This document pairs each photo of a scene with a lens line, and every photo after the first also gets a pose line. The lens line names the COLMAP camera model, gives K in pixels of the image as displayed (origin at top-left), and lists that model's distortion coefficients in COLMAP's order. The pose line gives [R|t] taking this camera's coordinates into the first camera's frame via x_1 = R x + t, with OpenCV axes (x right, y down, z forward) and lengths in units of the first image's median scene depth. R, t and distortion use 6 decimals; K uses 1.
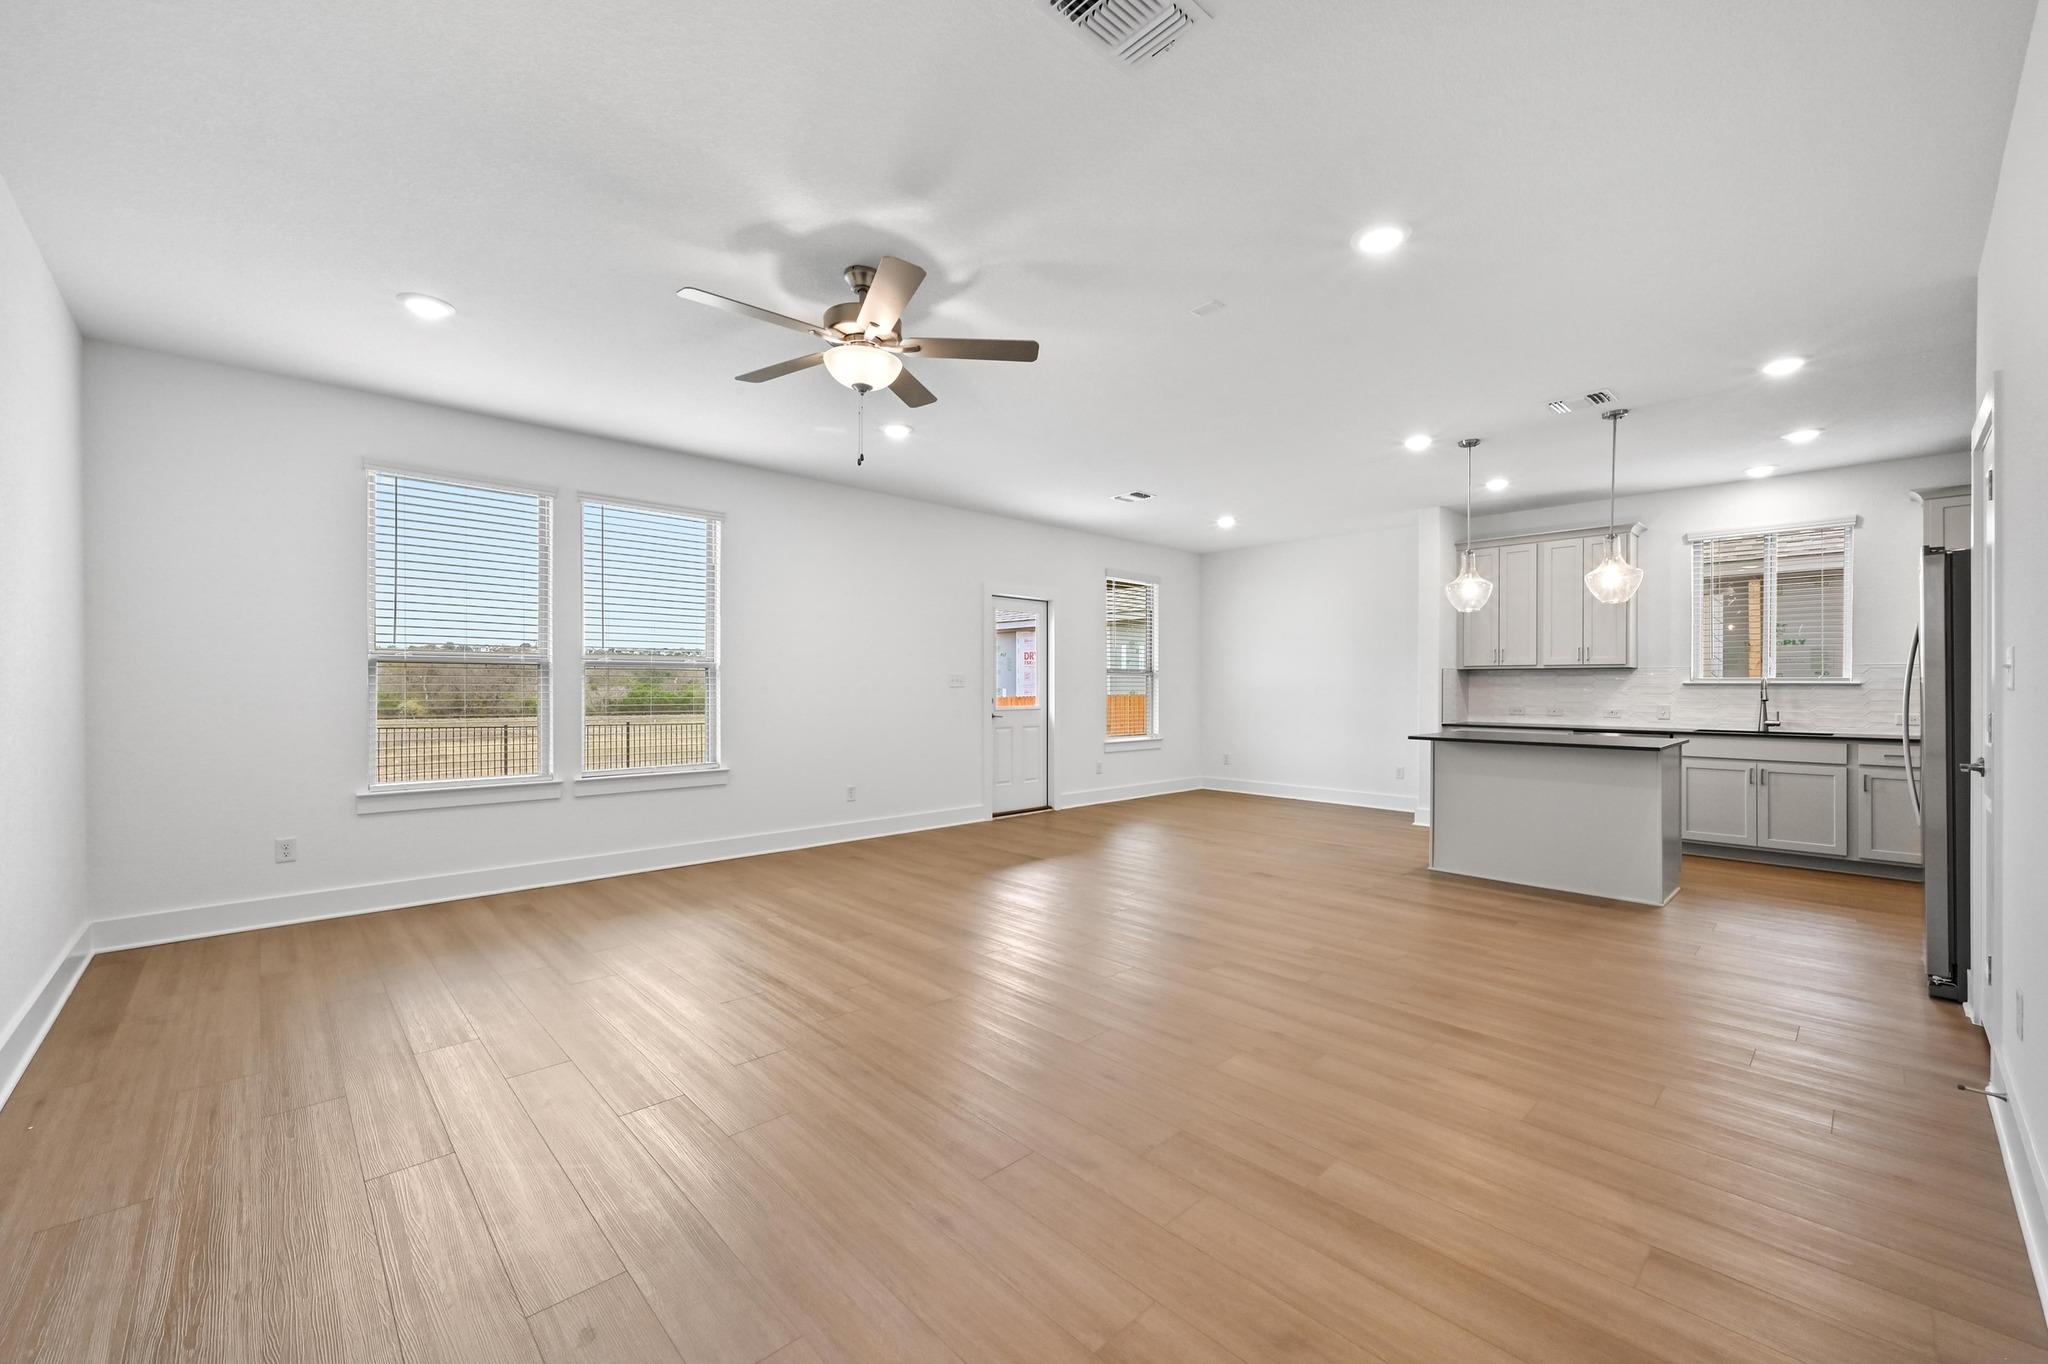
lens RADIAL K [[814.1, 0, 1032.2], [0, 814.1, 678.9], [0, 0, 1]] dist [-0.001393, 0.000076]
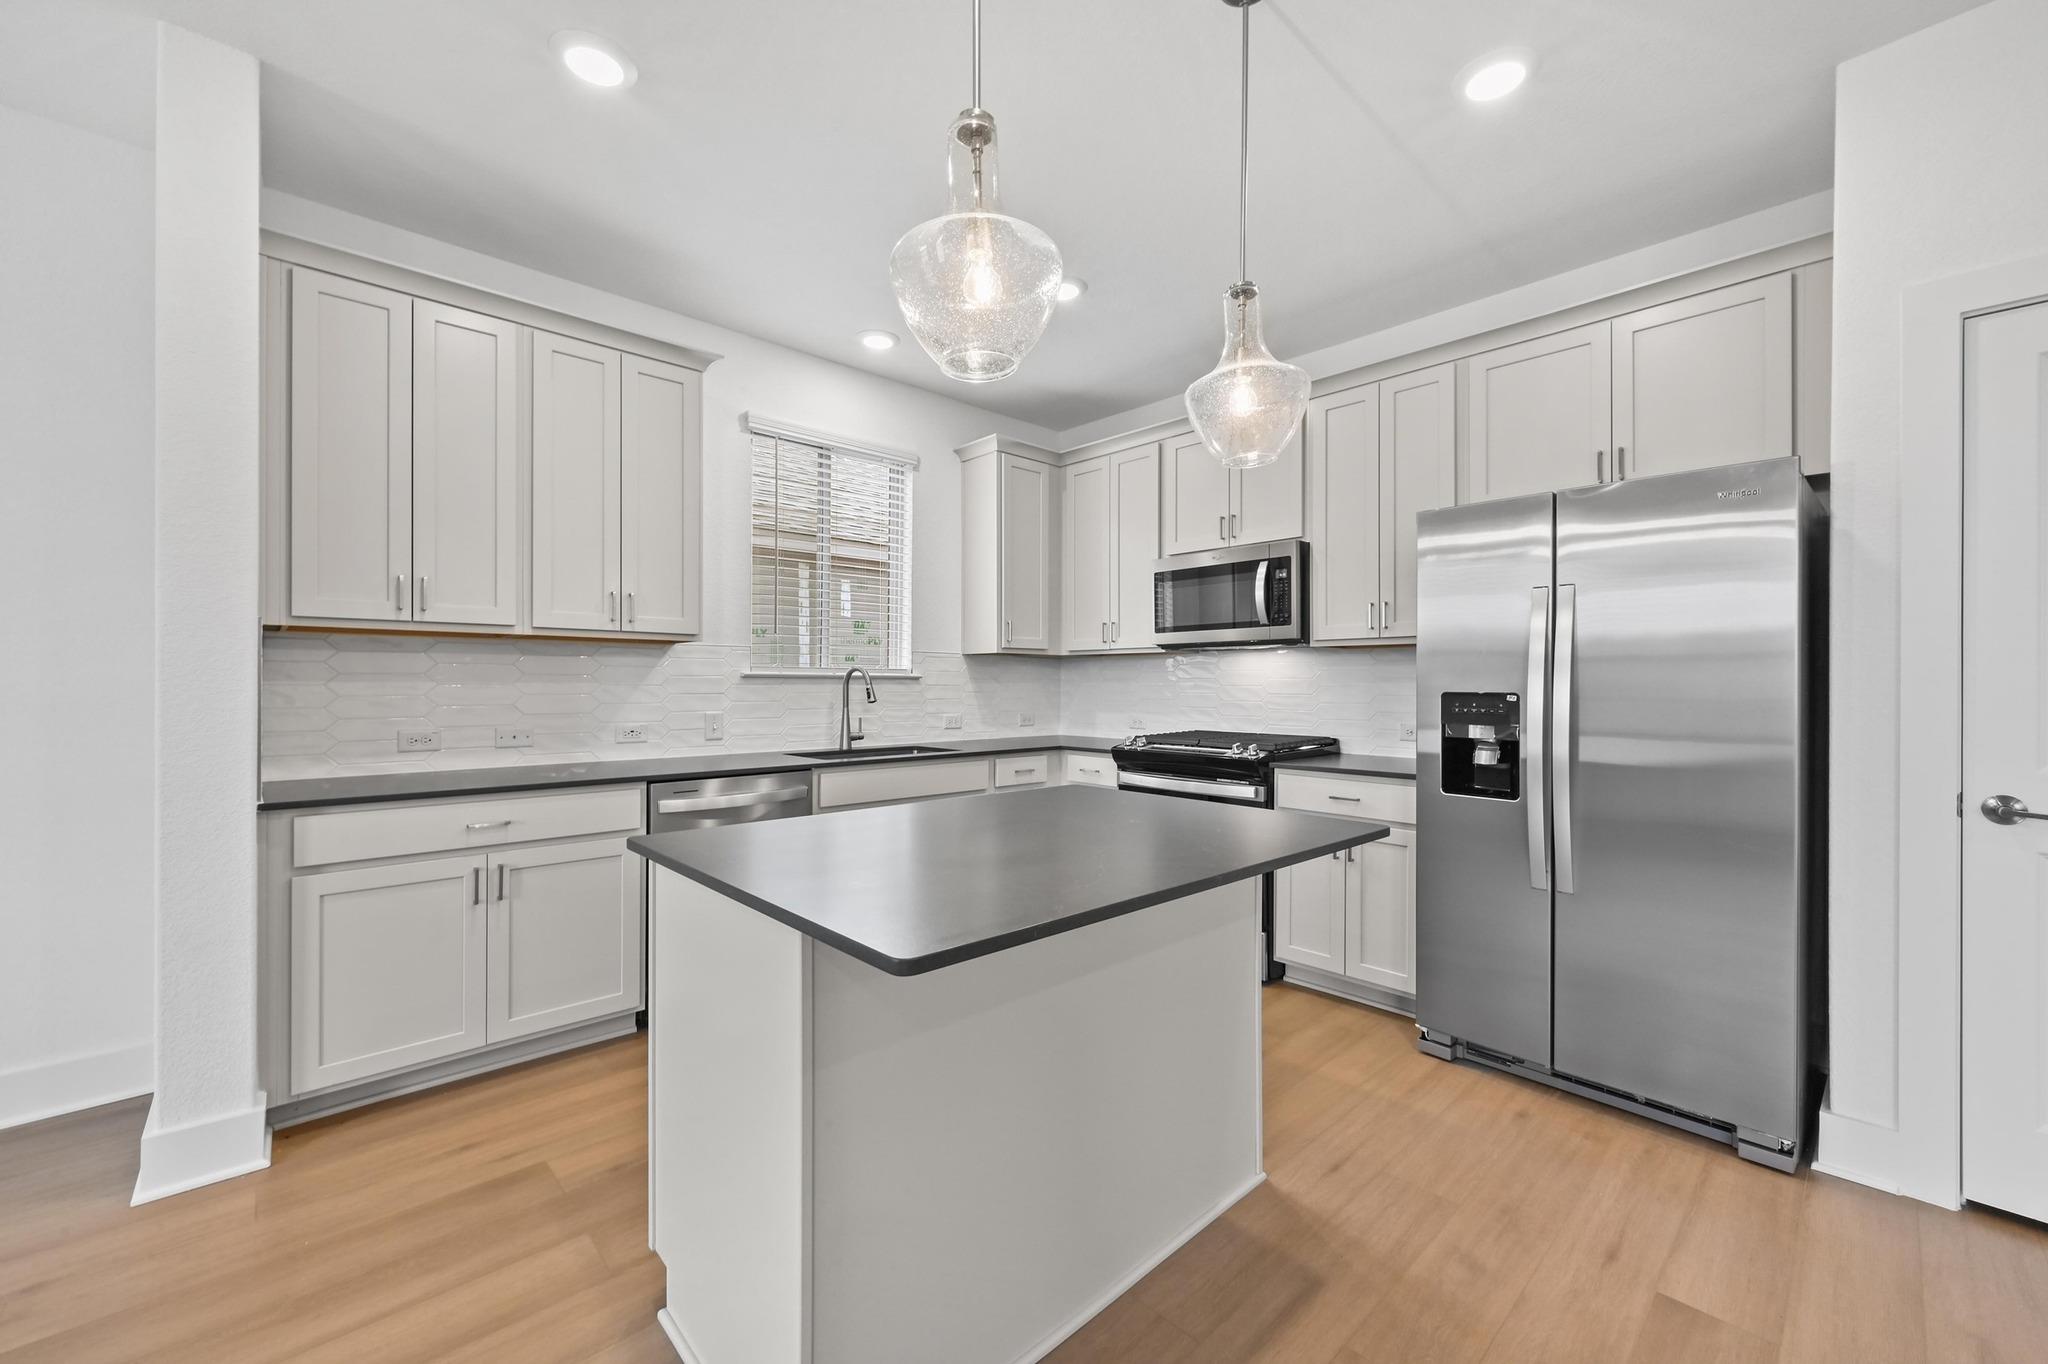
lens RADIAL K [[806.2, 0, 1024.0], [0, 806.2, 682.0], [0, 0, 1]] dist [-0.000917, -0.000030]
pose [[0.009088, -0.001954, 0.999957, 0.266381], [-0.012892, 0.999915, 0.002072, 0.008088], [-0.999876, -0.012910, 0.009062, 0.892675]]
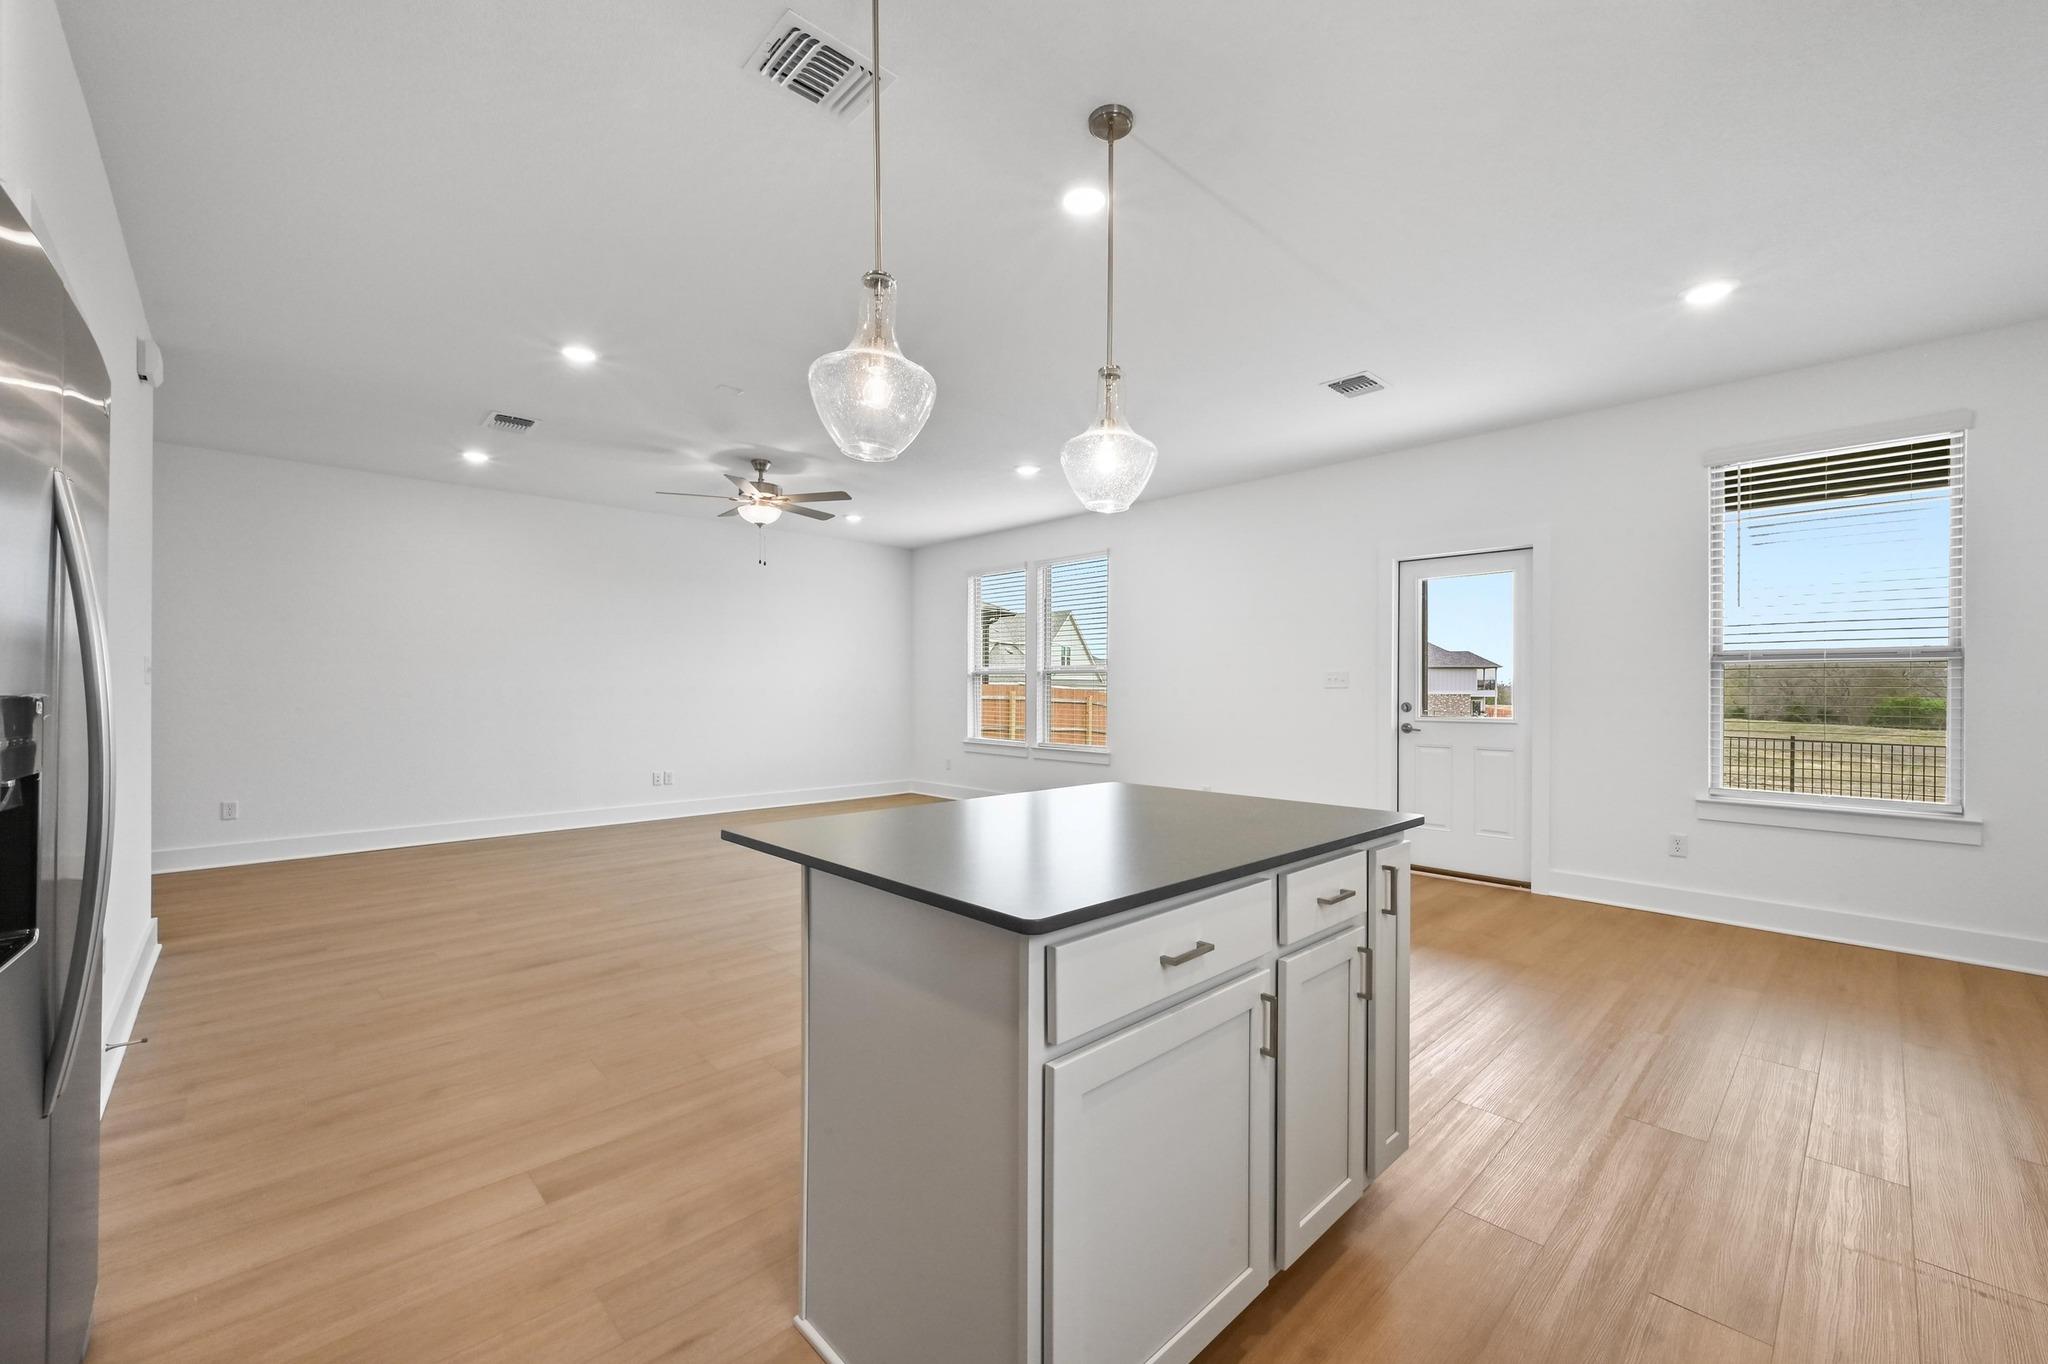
lens RADIAL K [[816.3, 0, 1014.3], [0, 816.3, 680.8], [0, 0, 1]] dist [0.019762, -0.013320]
pose [[-0.012745, -0.010546, -0.999863, 0.884862], [0.008623, 0.999906, -0.010657, 0.011051], [0.999882, -0.008758, -0.012653, 0.866194]]
